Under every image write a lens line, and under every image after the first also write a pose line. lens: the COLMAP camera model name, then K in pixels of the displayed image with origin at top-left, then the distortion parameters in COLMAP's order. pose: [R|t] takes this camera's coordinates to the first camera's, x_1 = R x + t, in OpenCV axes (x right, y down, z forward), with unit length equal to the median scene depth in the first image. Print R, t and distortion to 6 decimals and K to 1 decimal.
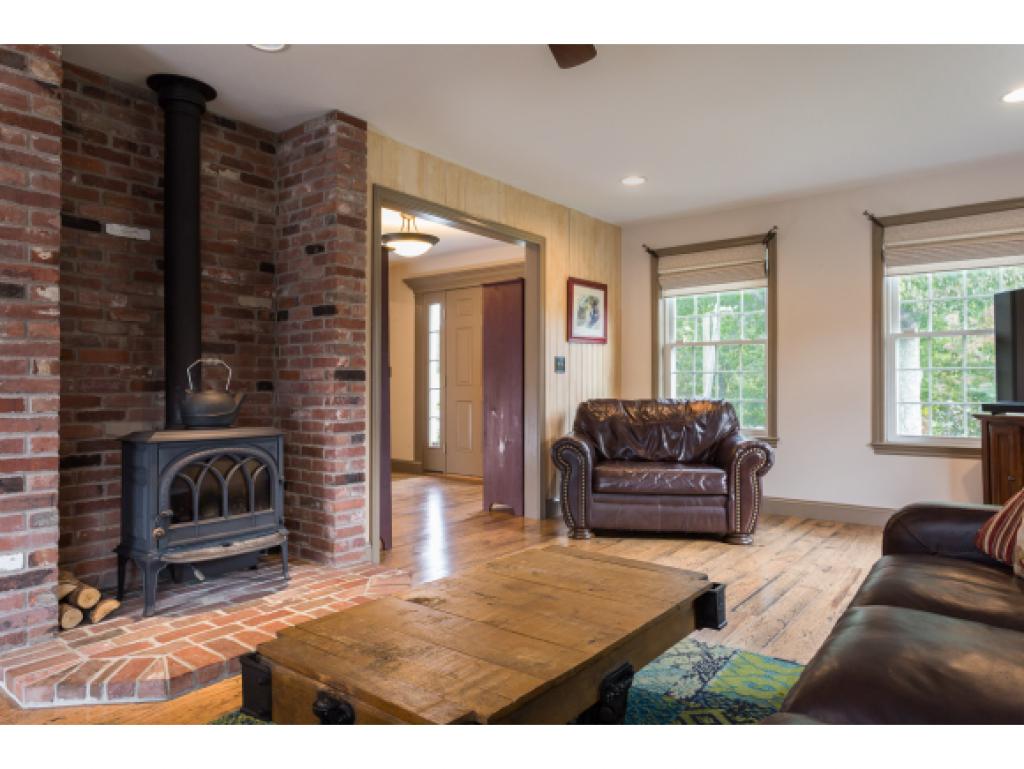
lens RADIAL K [[642.5, 0, 506.1], [0, 642.5, 376.5], [0, 0, 1]] dist [-0.007280, 0.000319]
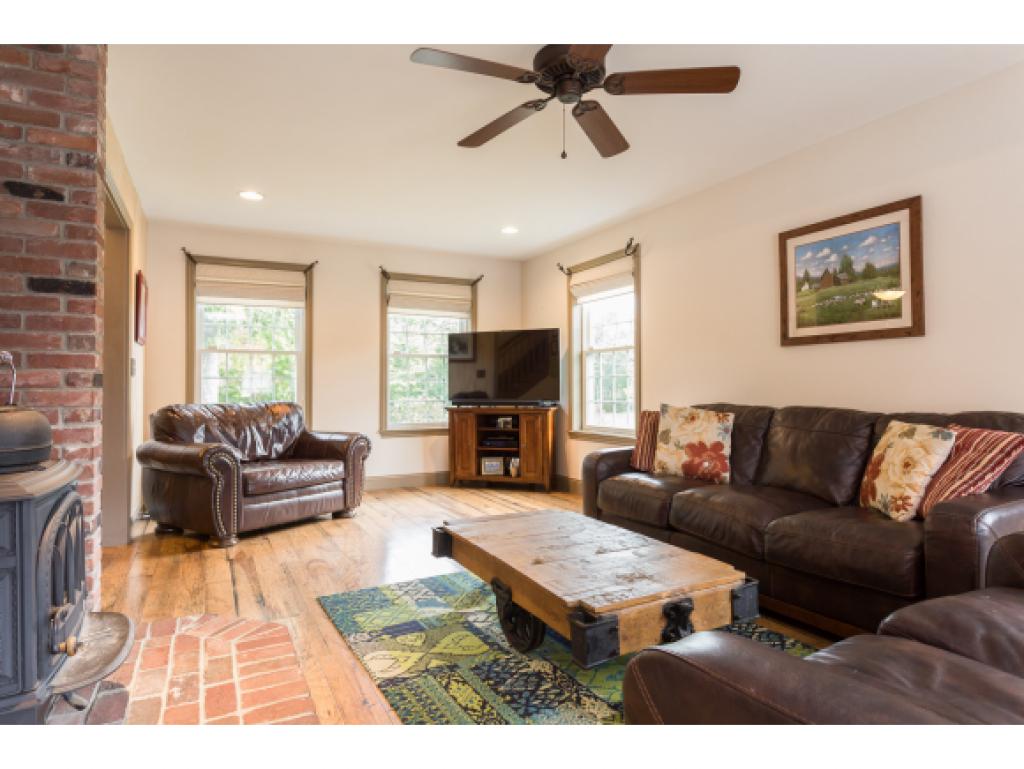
lens RADIAL K [[584.1, 0, 494.6], [0, 584.1, 378.6], [0, 0, 1]] dist [-0.004102, -0.000943]
pose [[0.422558, 0.013352, 0.906238, -0.728936], [-0.012974, 0.999878, -0.008682, -0.004445], [-0.906243, -0.008088, 0.422679, 0.345330]]
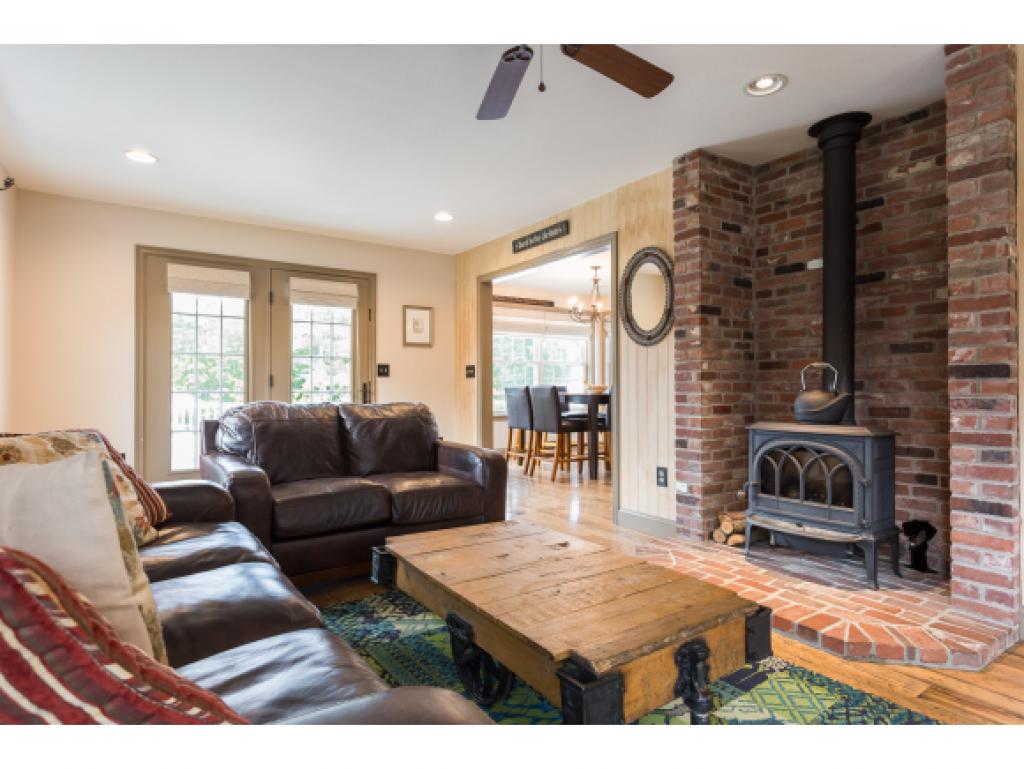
lens RADIAL K [[541.4, 0, 511.4], [0, 541.4, 381.8], [0, 0, 1]] dist [-0.001316, 0.000092]
pose [[-0.283107, -0.013068, -0.958999, 0.594223], [0.018987, 0.999635, -0.019226, 0.013828], [0.958900, -0.023651, -0.282755, 0.725791]]
